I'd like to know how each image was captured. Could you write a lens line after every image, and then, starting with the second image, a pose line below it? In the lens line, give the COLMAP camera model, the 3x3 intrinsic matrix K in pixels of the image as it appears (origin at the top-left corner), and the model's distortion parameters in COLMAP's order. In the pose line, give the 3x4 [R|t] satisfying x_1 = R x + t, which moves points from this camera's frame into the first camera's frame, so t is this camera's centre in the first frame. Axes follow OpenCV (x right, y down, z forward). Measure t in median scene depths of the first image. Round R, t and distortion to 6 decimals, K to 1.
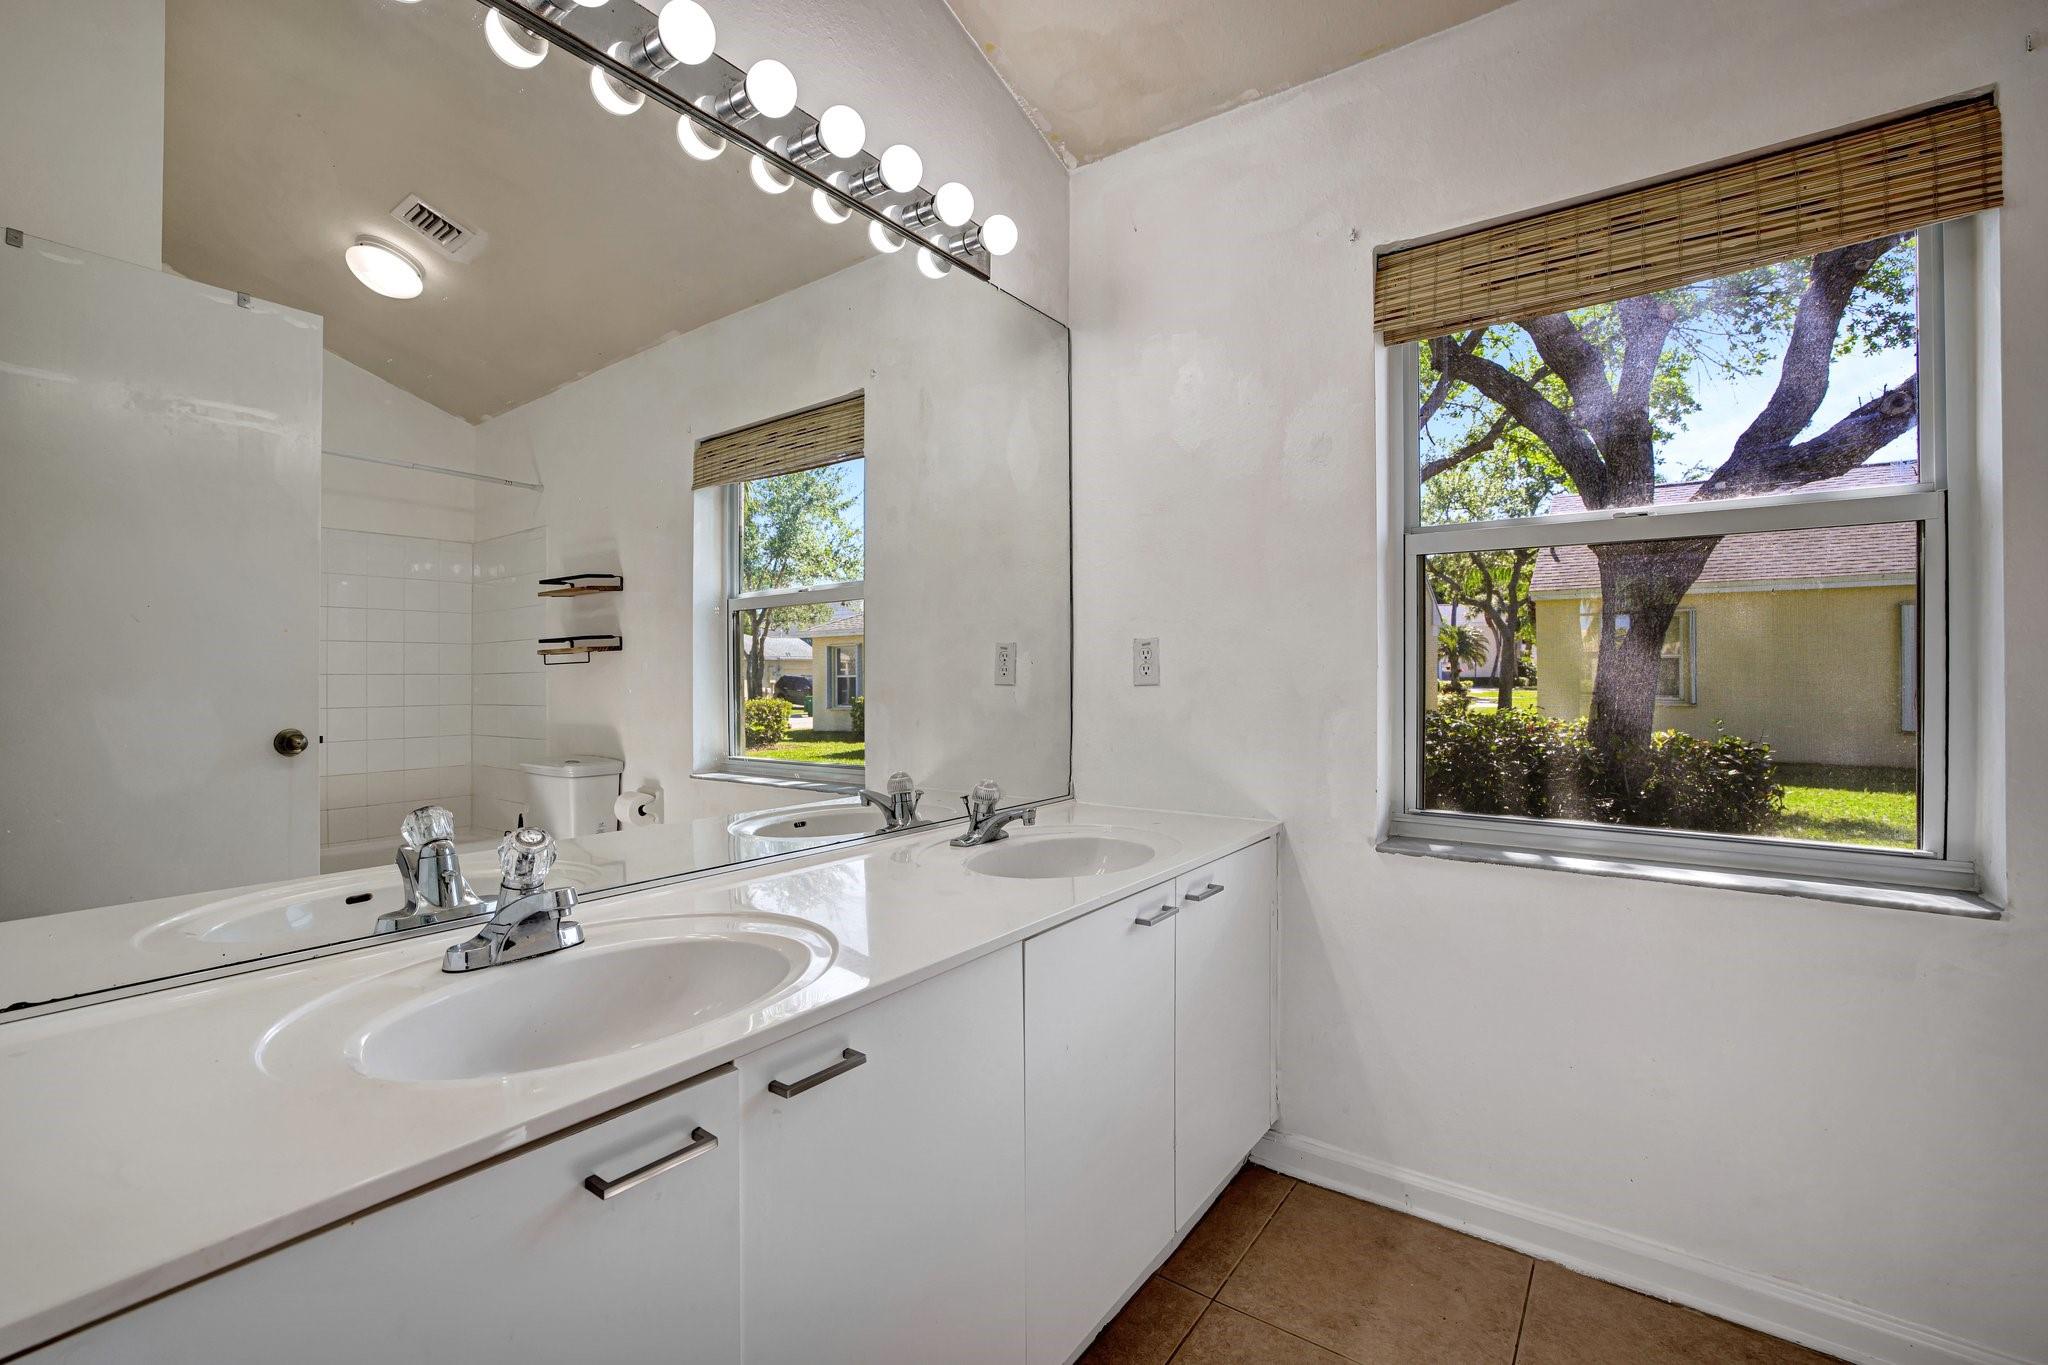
lens RADIAL K [[893.4, 0, 1034.0], [0, 893.4, 651.5], [0, 0, 1]] dist [-0.059644, 0.023428]
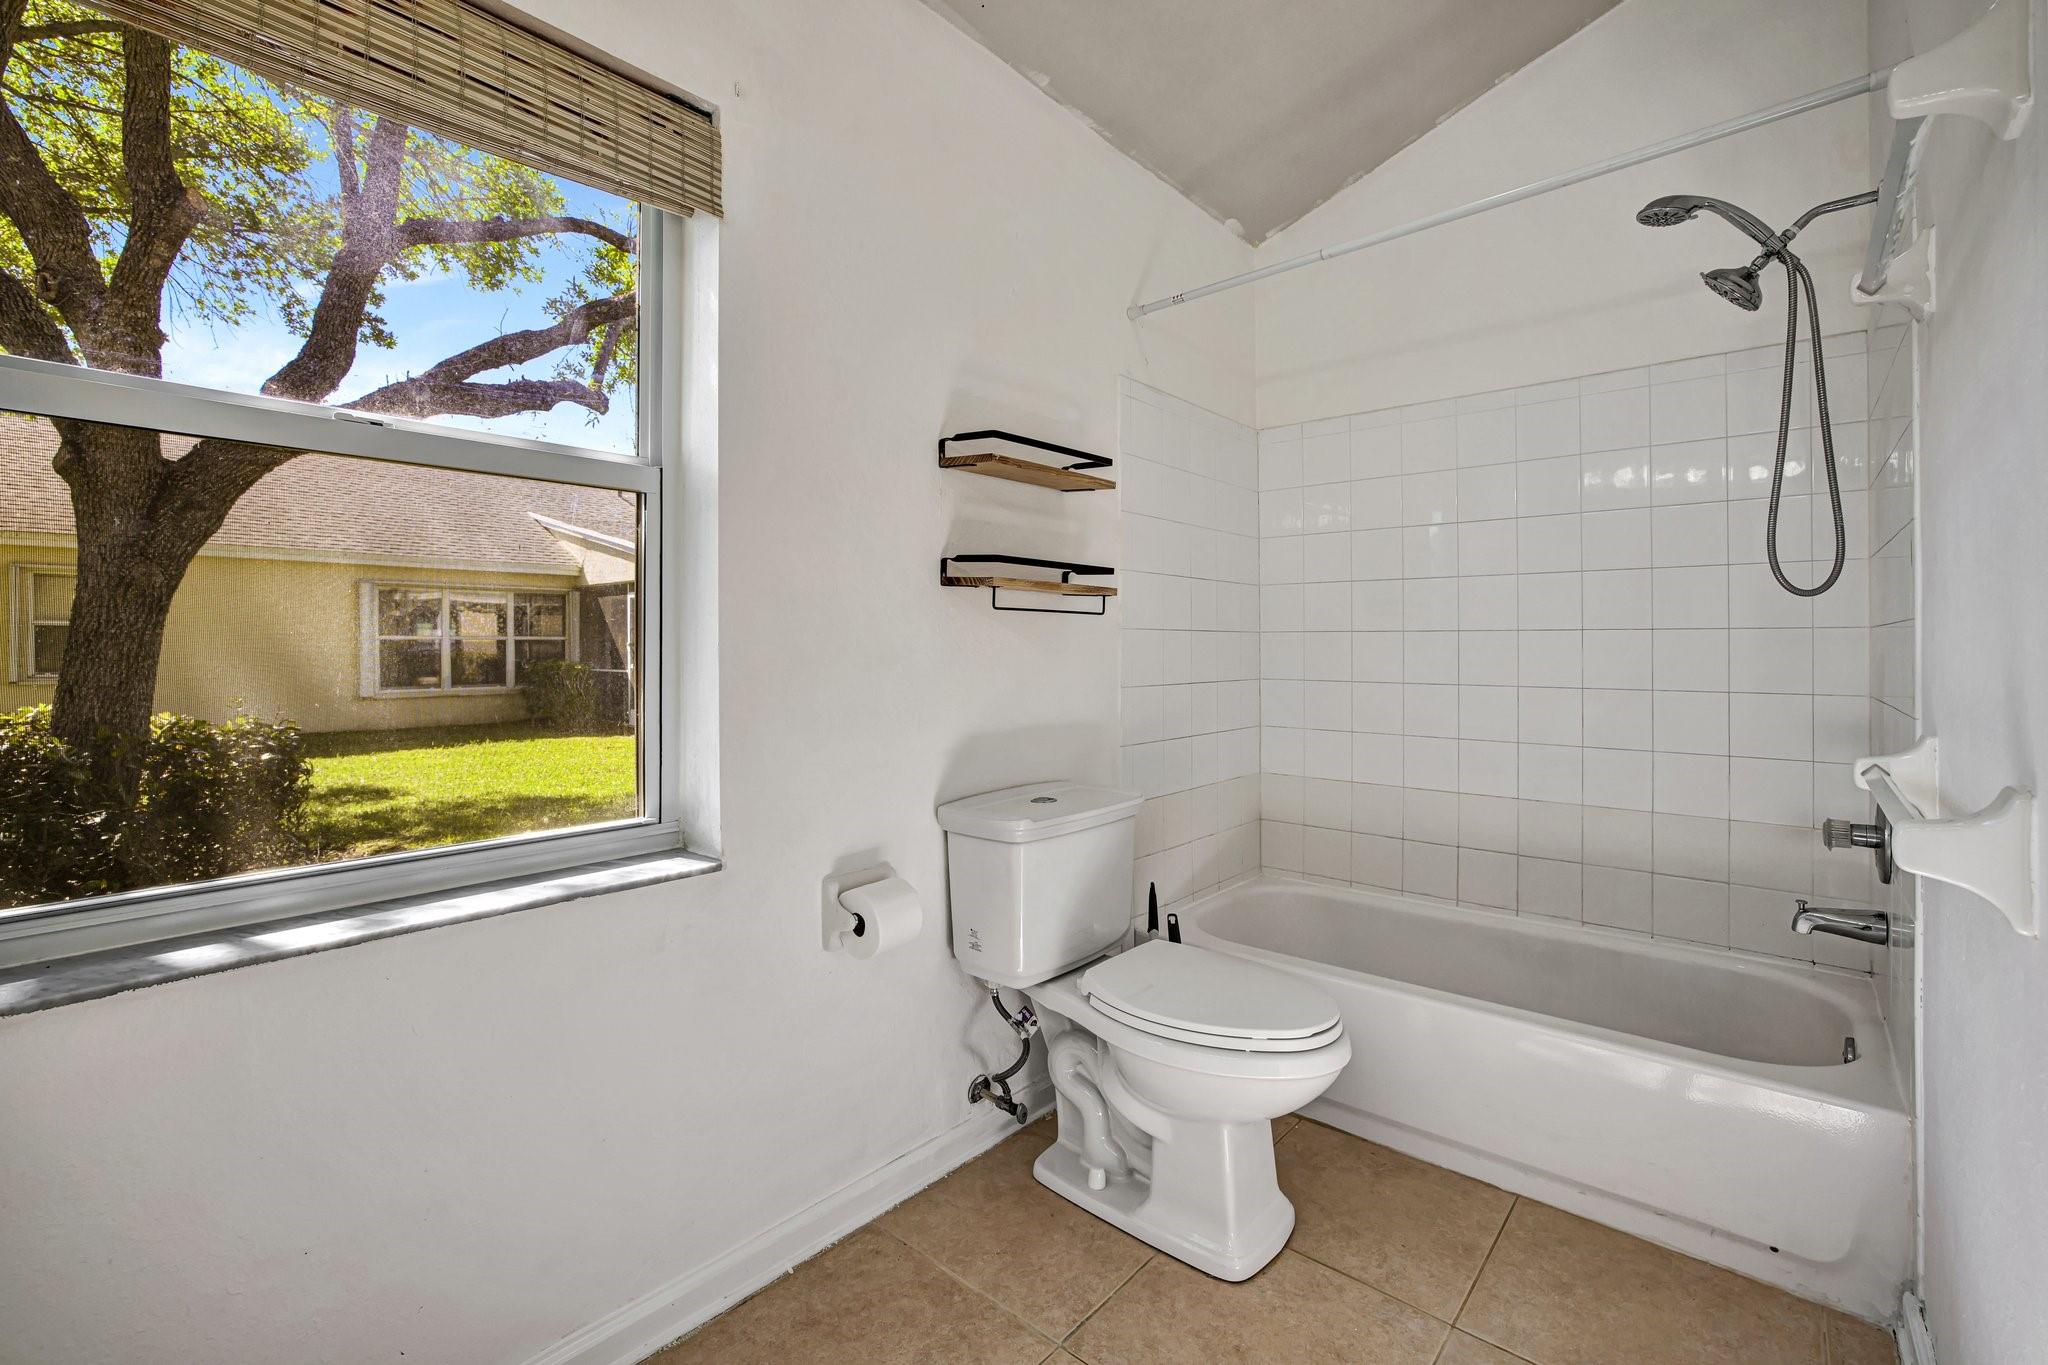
lens RADIAL K [[893.4, 0, 1034.0], [0, 893.4, 651.5], [0, 0, 1]] dist [-0.059644, 0.023428]
pose [[0.108280, -0.007553, 0.994092, 0.014386], [-0.025339, 0.999625, 0.010355, 0.003614], [-0.993797, -0.026311, 0.108048, 0.127759]]
